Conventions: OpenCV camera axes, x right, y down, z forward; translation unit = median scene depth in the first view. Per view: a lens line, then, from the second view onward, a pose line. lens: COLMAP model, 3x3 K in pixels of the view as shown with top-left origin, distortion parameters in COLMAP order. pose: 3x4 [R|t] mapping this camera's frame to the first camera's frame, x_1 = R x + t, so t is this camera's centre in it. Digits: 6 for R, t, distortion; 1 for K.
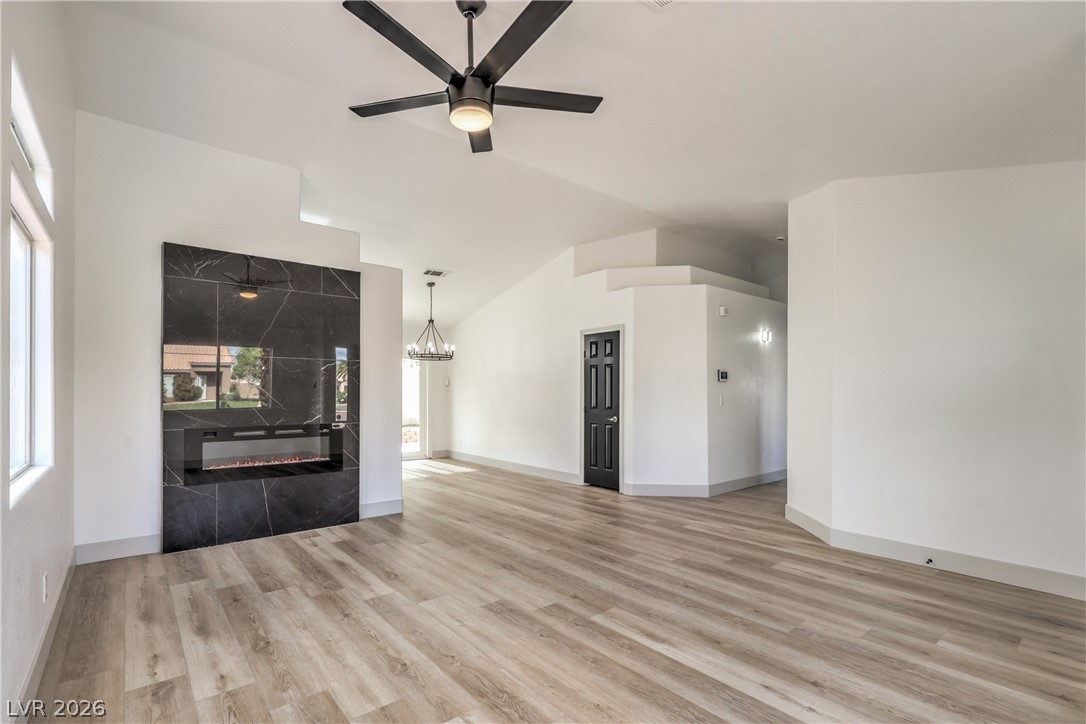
lens RADIAL K [[490.0, 0, 541.4], [0, 490.0, 391.0], [0, 0, 1]] dist [-0.001997, -0.000027]
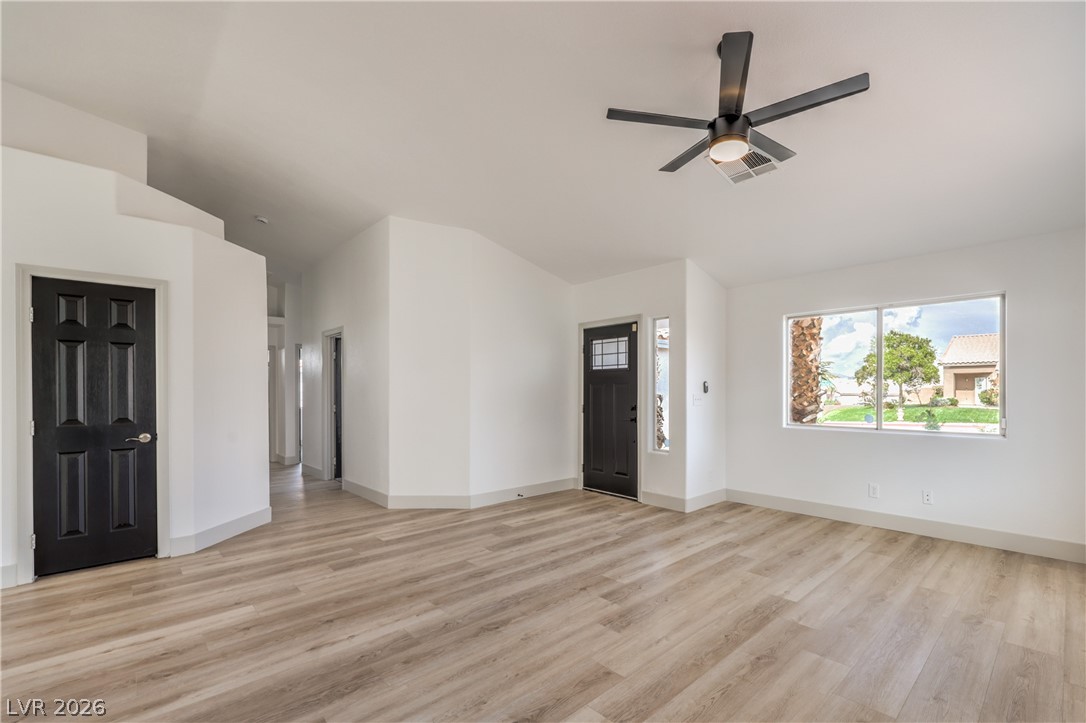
lens RADIAL K [[477.1, 0, 567.7], [0, 477.1, 394.8], [0, 0, 1]] dist [-0.001475, -0.000222]
pose [[-0.056172, -0.007577, 0.998392, -0.754377], [-0.000489, 0.999971, 0.007562, 0.001727], [-0.998421, -0.000064, -0.056174, 0.880286]]
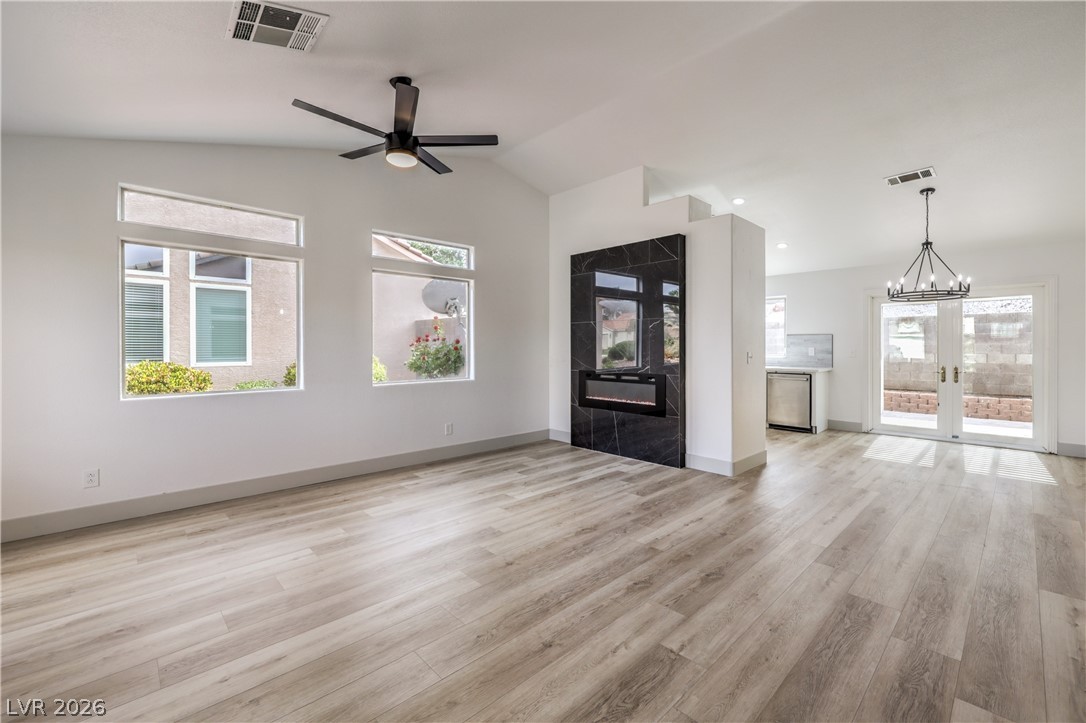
lens RADIAL K [[458.9, 0, 541.9], [0, 458.9, 349.7], [0, 0, 1]] dist [-0.001367, -0.000086]
pose [[0.061040, 0.003624, -0.998129, 0.768966], [0.004265, 0.999983, 0.003892, 0.004962], [0.998126, -0.004495, 0.061024, 0.816616]]
